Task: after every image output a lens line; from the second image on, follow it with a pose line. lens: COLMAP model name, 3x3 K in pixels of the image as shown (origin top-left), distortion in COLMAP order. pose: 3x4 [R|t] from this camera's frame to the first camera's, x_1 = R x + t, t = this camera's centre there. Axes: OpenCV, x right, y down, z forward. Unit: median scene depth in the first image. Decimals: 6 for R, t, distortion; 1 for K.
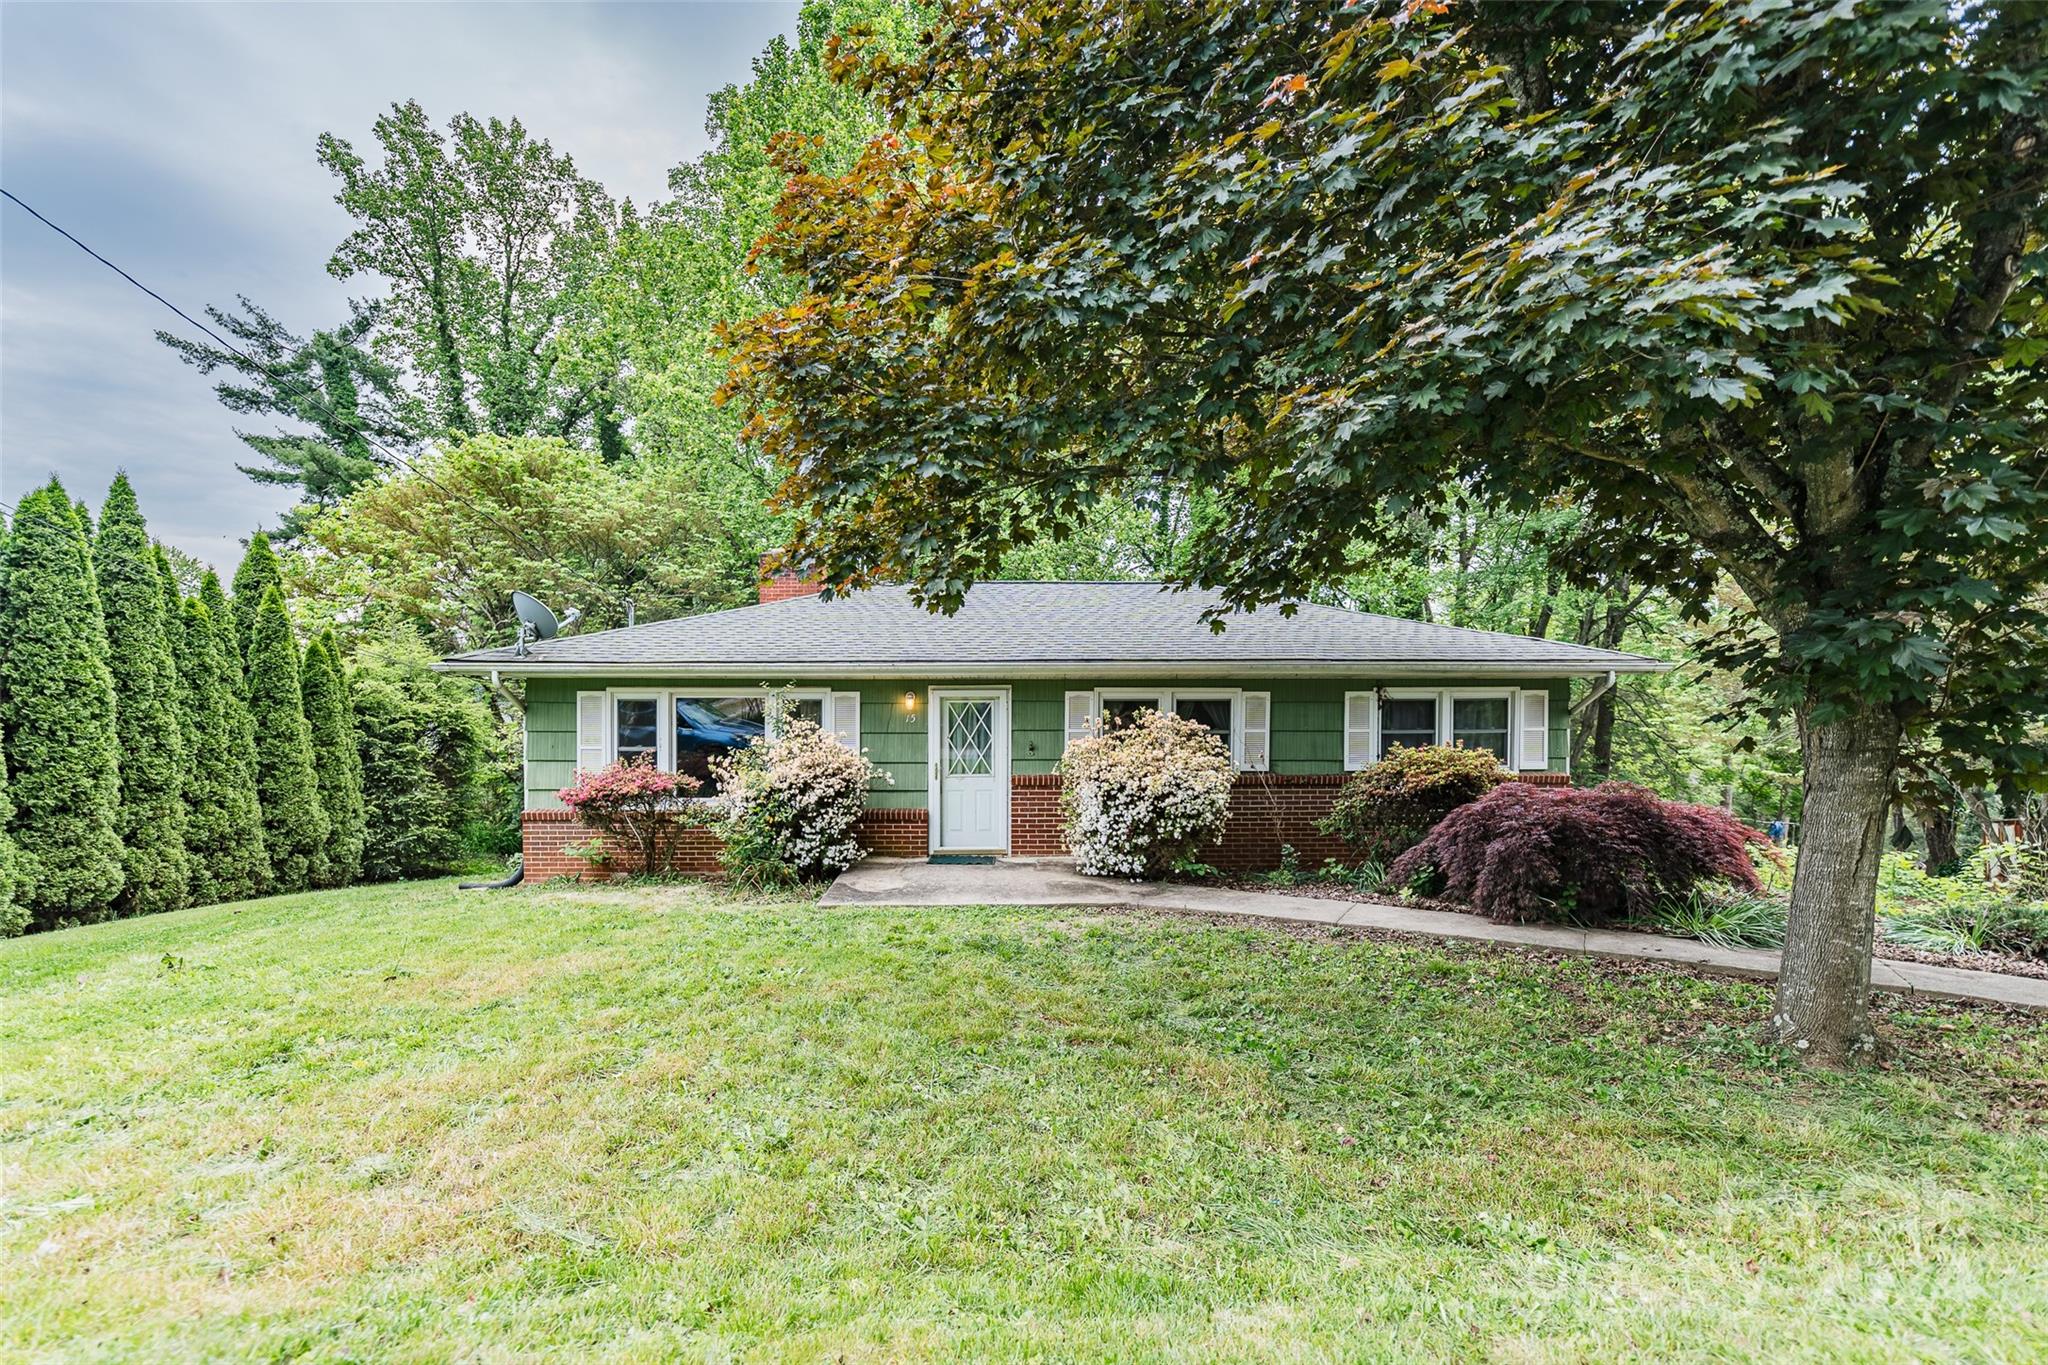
lens RADIAL K [[848.2, 0, 1033.3], [0, 848.2, 617.8], [0, 0, 1]] dist [0.003247, -0.000888]
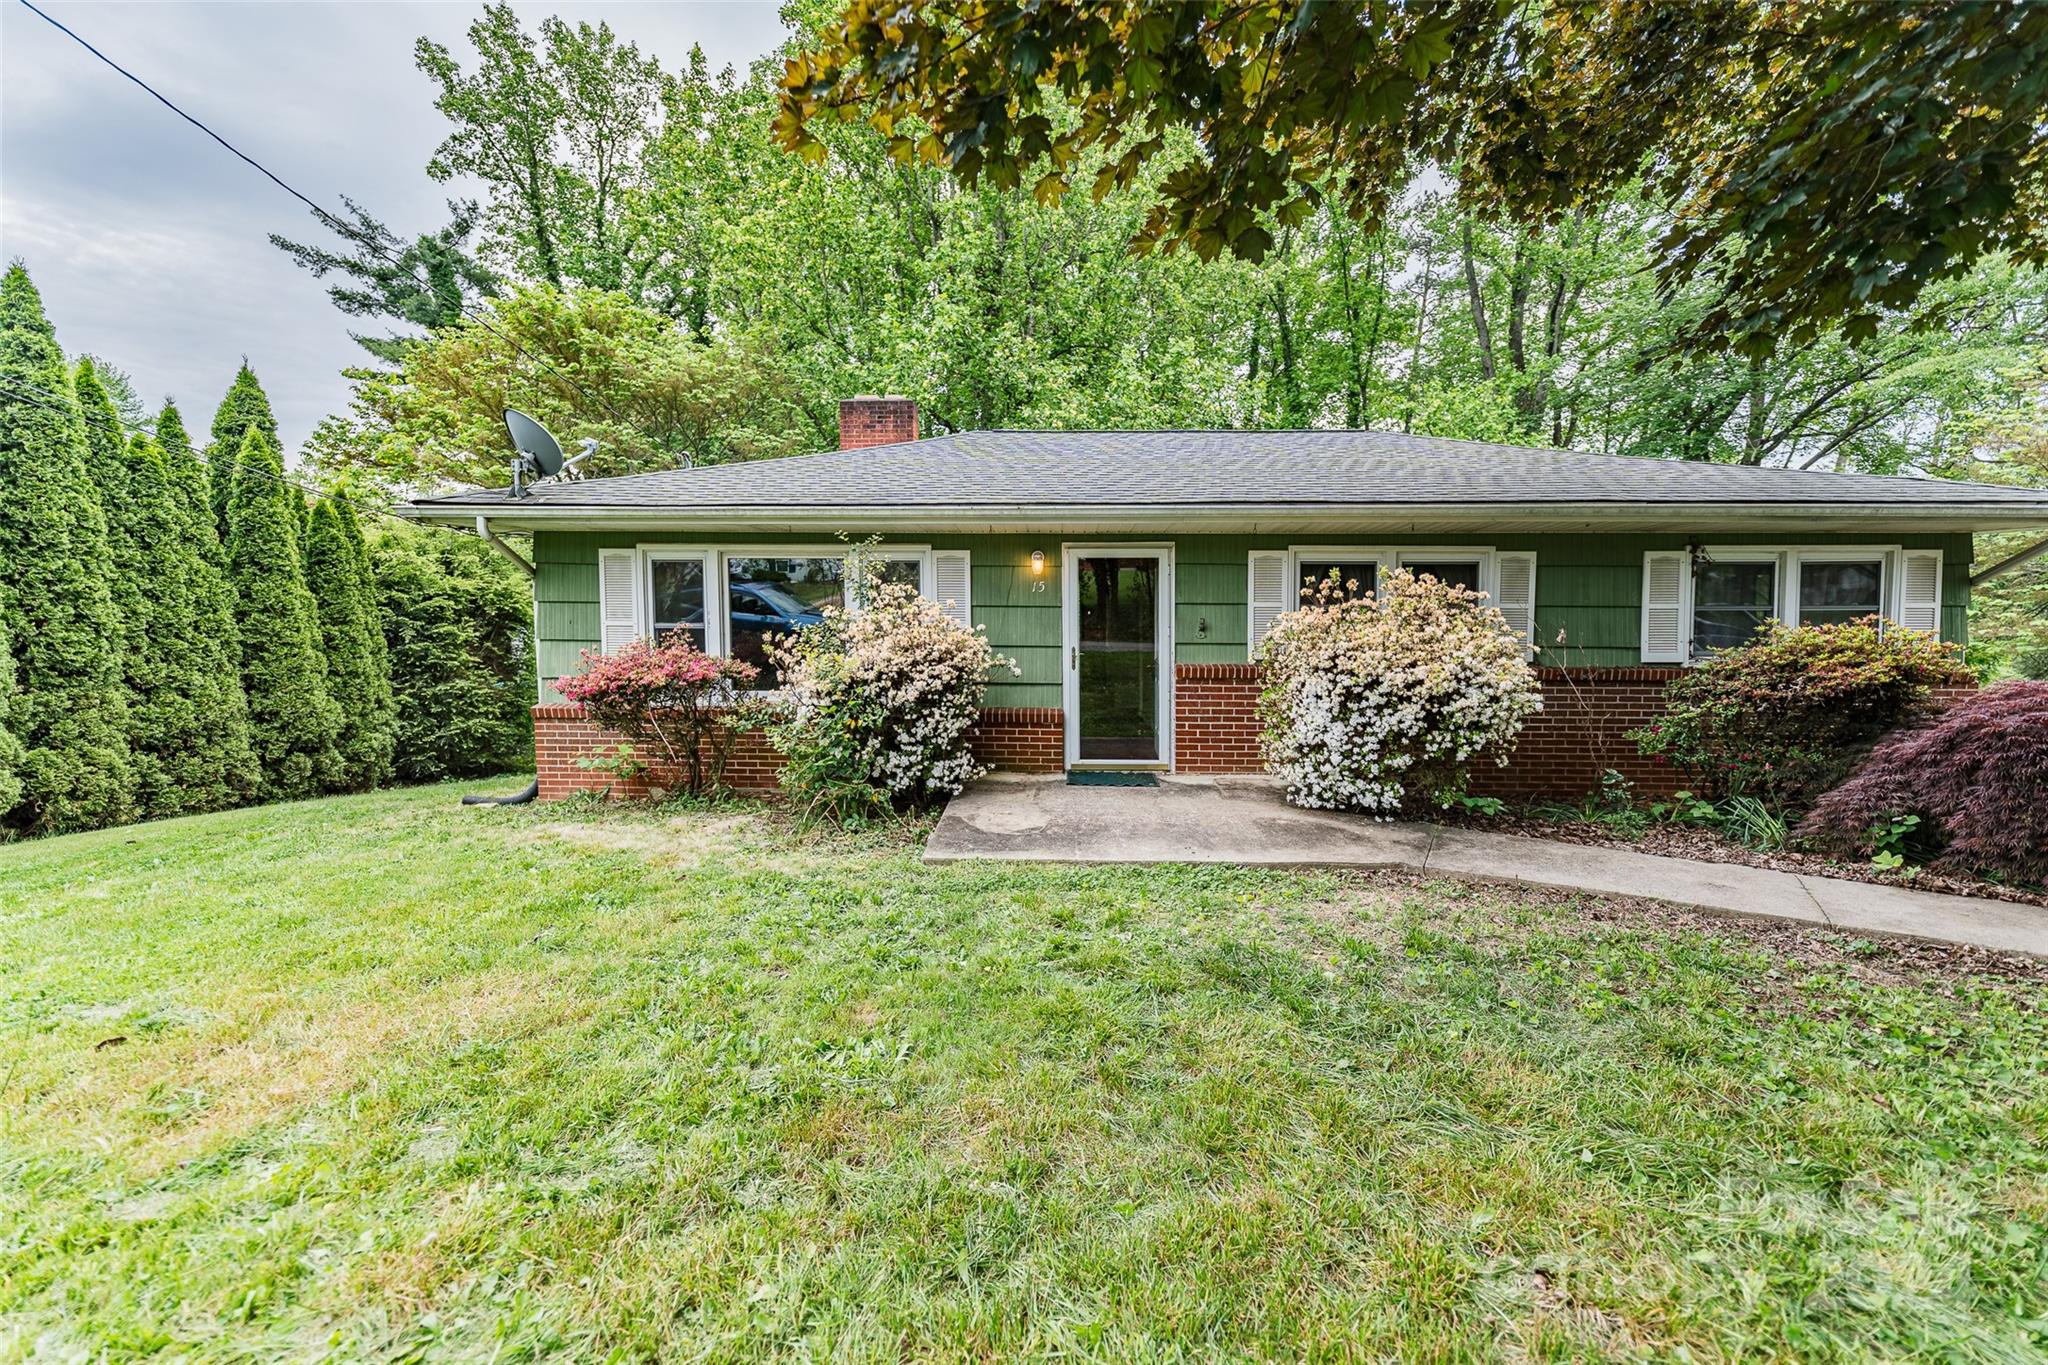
lens RADIAL K [[846.0, 0, 1052.9], [0, 846.0, 555.8], [0, 0, 1]] dist [0.009612, -0.005639]
pose [[0.997148, -0.001989, -0.075444, -0.079705], [0.005836, 0.998692, 0.050799, 0.056834], [0.075244, -0.051094, 0.995855, 0.281518]]
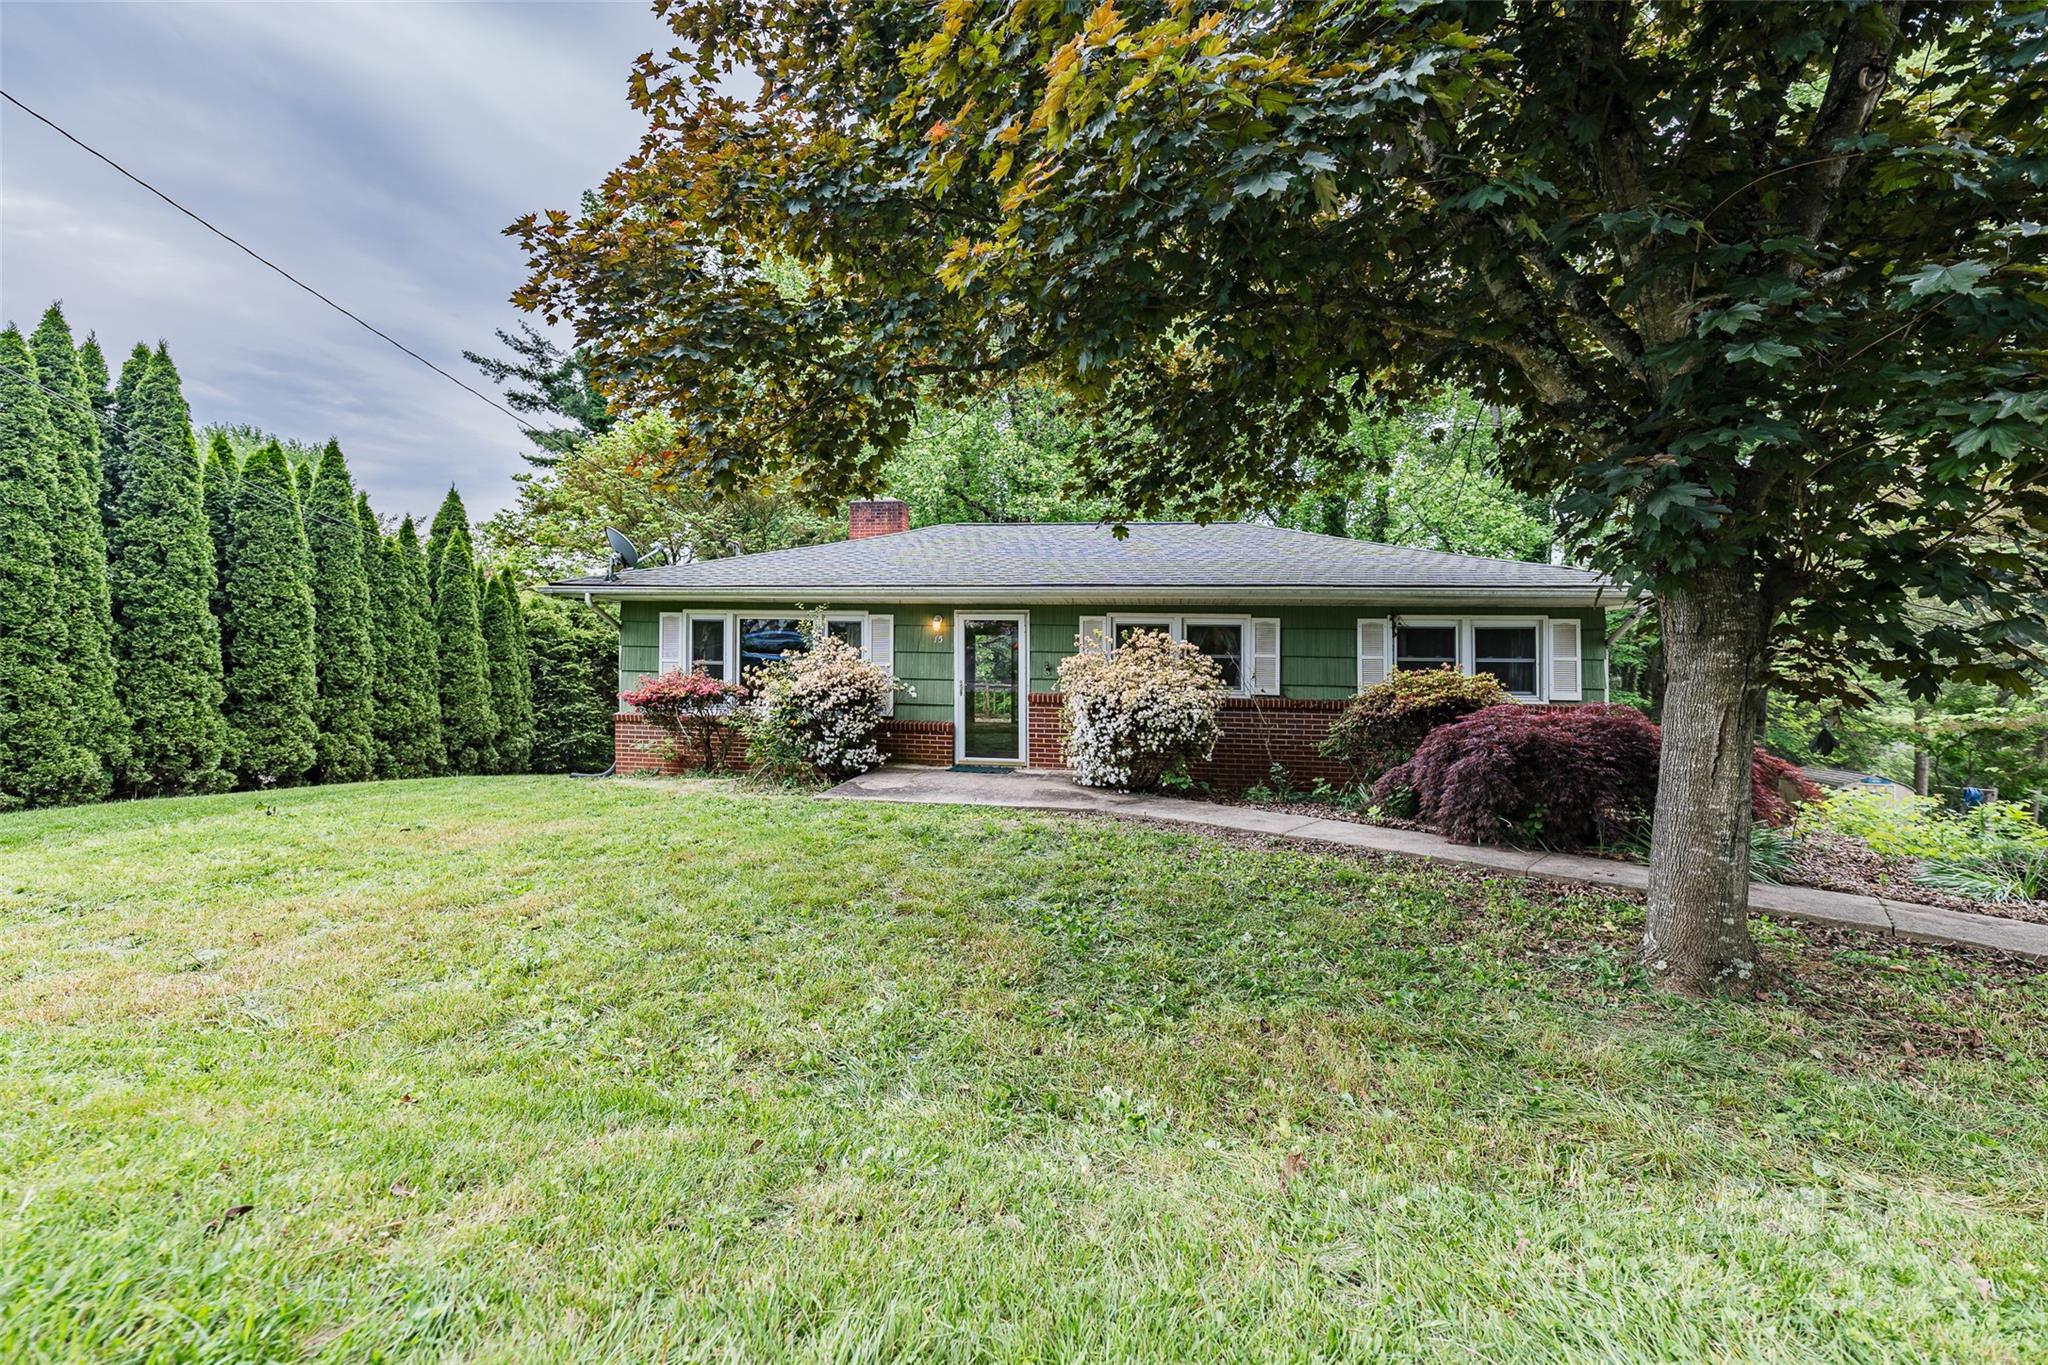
lens RADIAL K [[762.9, 0, 1039.3], [0, 762.9, 553.4], [0, 0, 1]] dist [0.002216, 0.000167]
pose [[0.987125, -0.007909, -0.159755, 0.151240], [0.003766, 0.999649, -0.026225, 0.034450], [0.159906, 0.025286, 0.986808, 0.037194]]
